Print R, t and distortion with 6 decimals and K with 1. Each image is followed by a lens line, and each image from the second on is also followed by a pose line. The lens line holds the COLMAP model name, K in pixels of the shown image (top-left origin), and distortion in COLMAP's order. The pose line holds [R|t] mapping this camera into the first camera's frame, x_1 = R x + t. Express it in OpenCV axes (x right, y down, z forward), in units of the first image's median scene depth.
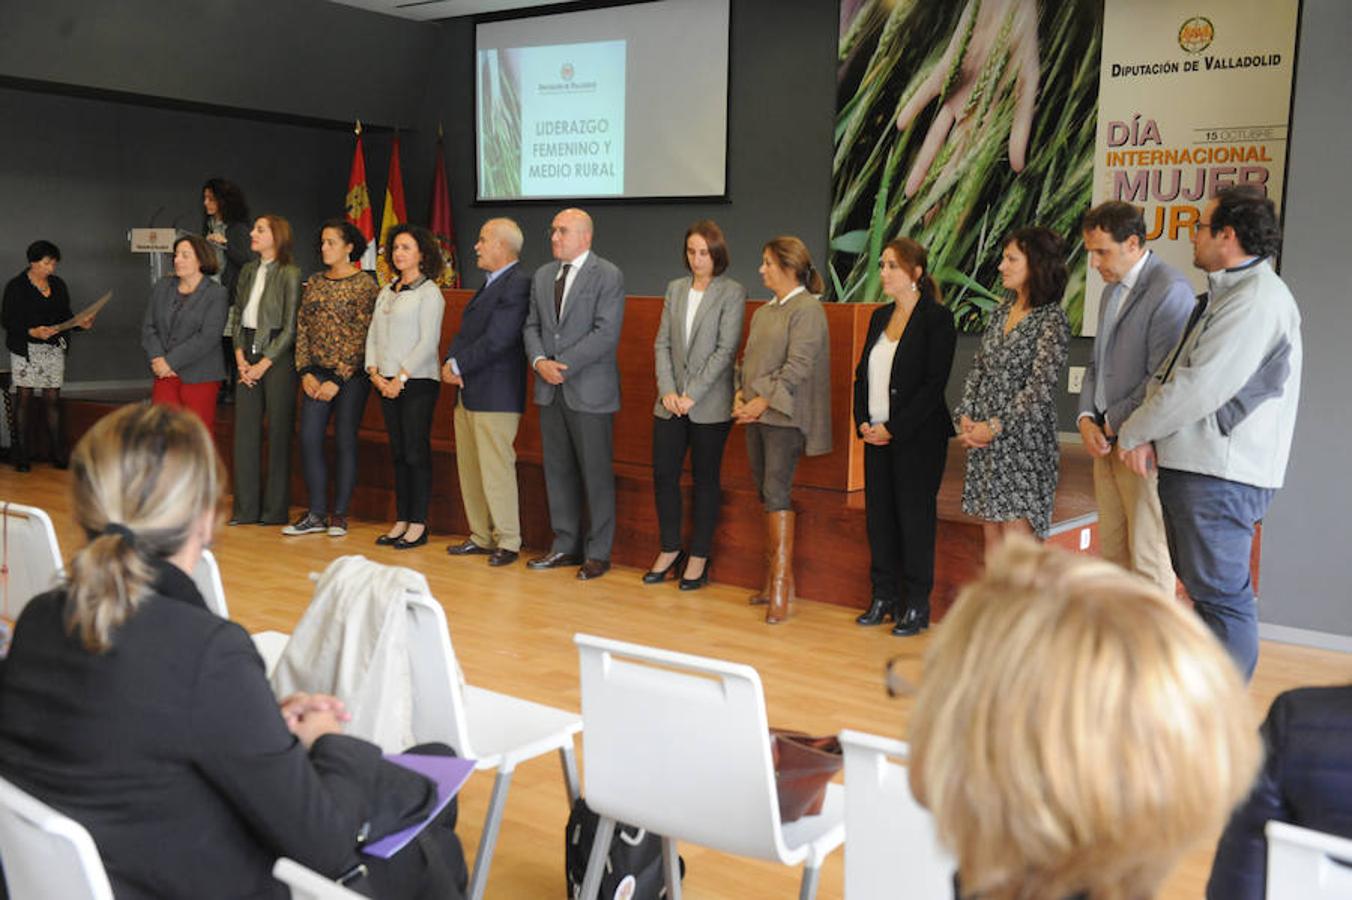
lens RADIAL K [[1381.7, 0, 676.0], [0, 1381.7, 450.0], [0, 0, 1]] dist [0.059410, -0.011871]
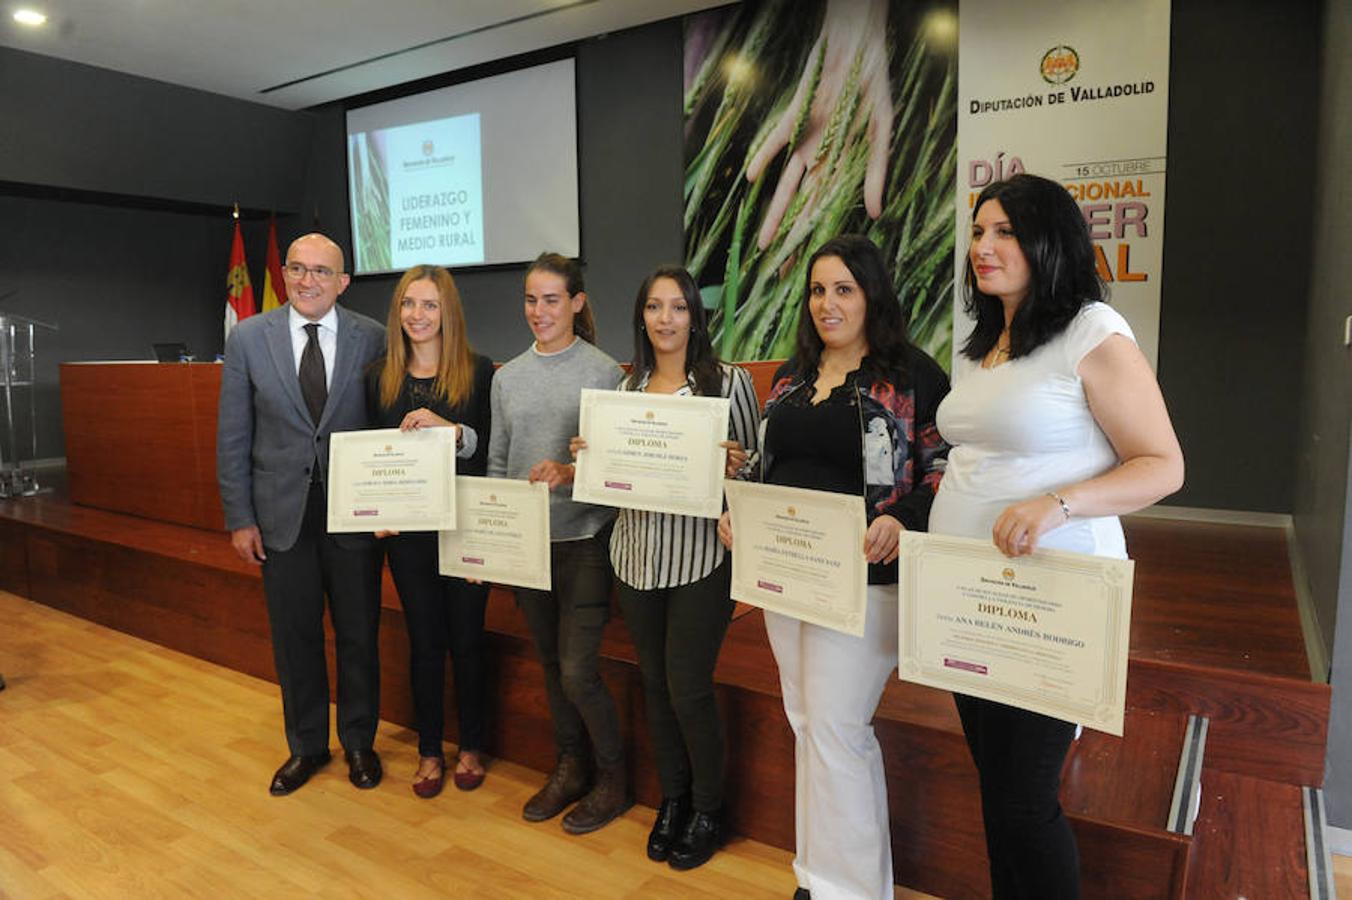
lens RADIAL K [[920.8, 0, 676.0], [0, 920.8, 450.0], [0, 0, 1]] dist [-0.046106, -0.006824]
pose [[0.995735, -0.041692, 0.082298, 0.049296], [0.042355, 0.999083, -0.006330, -0.041122], [-0.081959, 0.009789, 0.996588, 0.366911]]
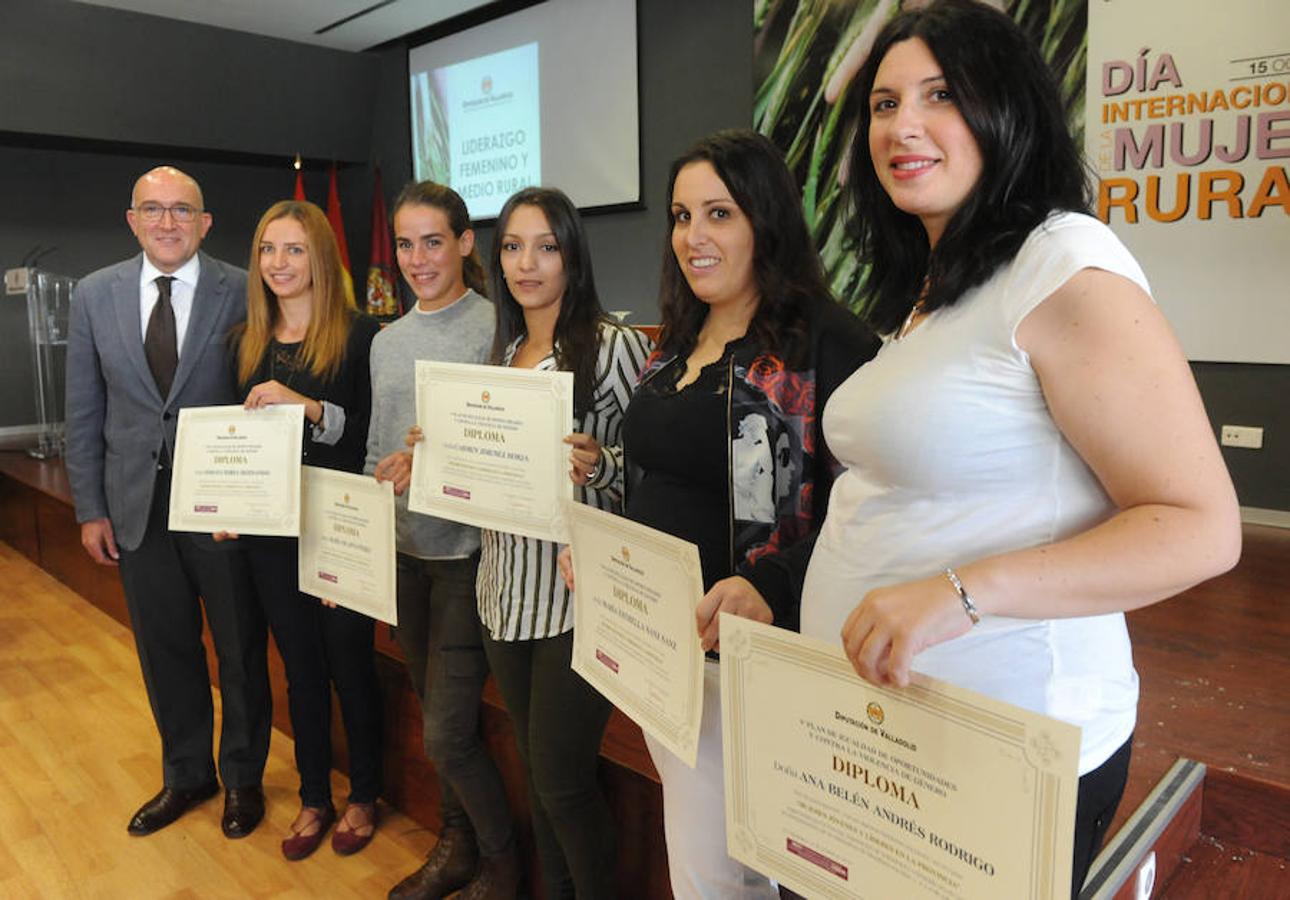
lens RADIAL K [[980.4, 0, 624.4], [0, 980.4, 422.1], [0, 0, 1]] dist [-0.047197, -0.003470]
pose [[0.992073, -0.020682, -0.123946, 0.109943], [0.020241, 0.999784, -0.004814, -0.046262], [0.124018, 0.002267, 0.992277, 0.428079]]
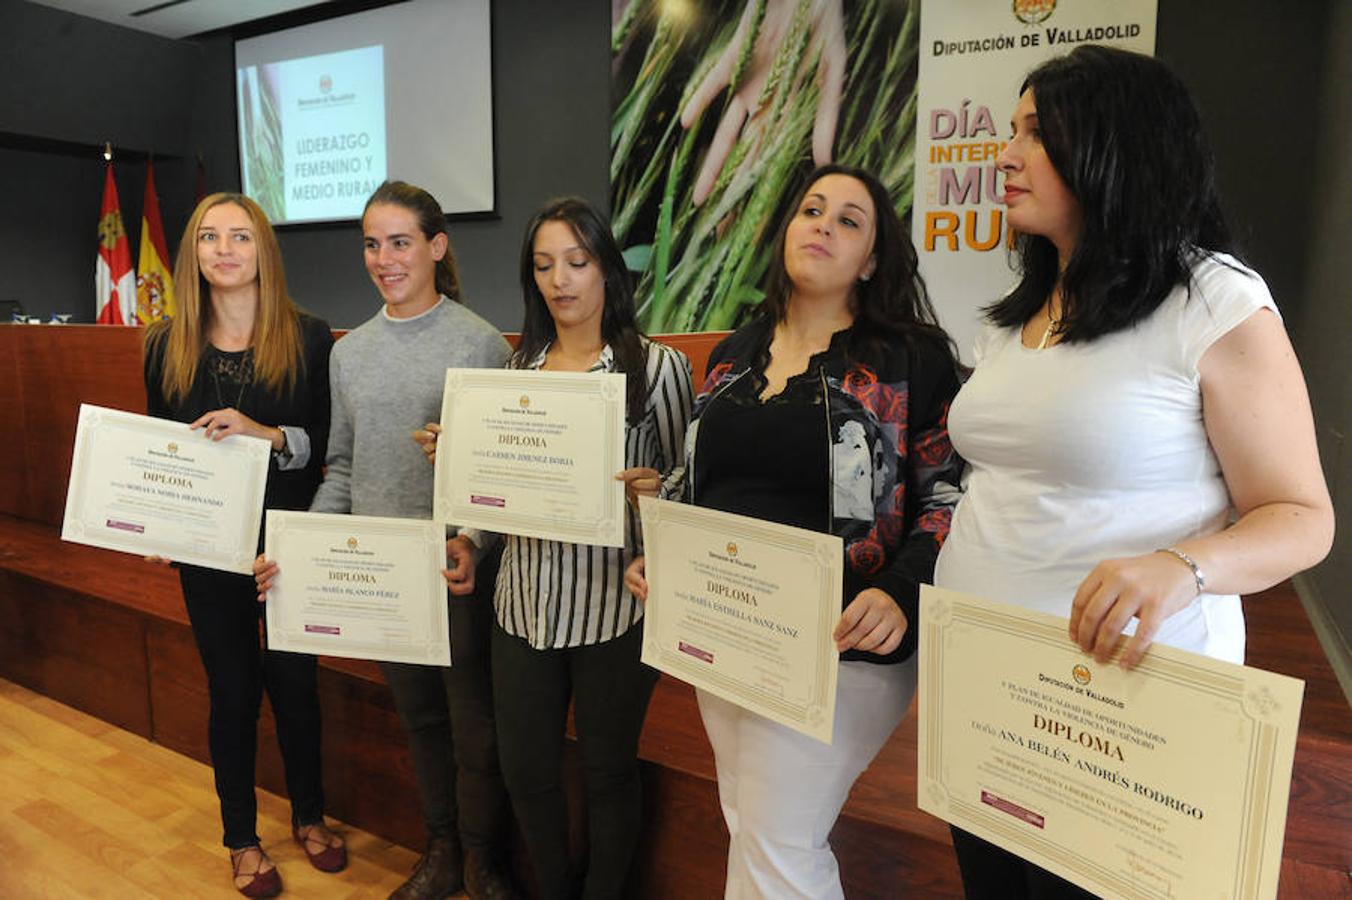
lens RADIAL K [[919.1, 0, 672.6], [0, 919.1, 456.2], [0, 0, 1]] dist [-0.045296, -0.006939]
pose [[0.987769, -0.037959, 0.151230, 0.060012], [0.032355, 0.998702, 0.039345, -0.048971], [-0.152527, -0.033971, 0.987715, 0.431584]]
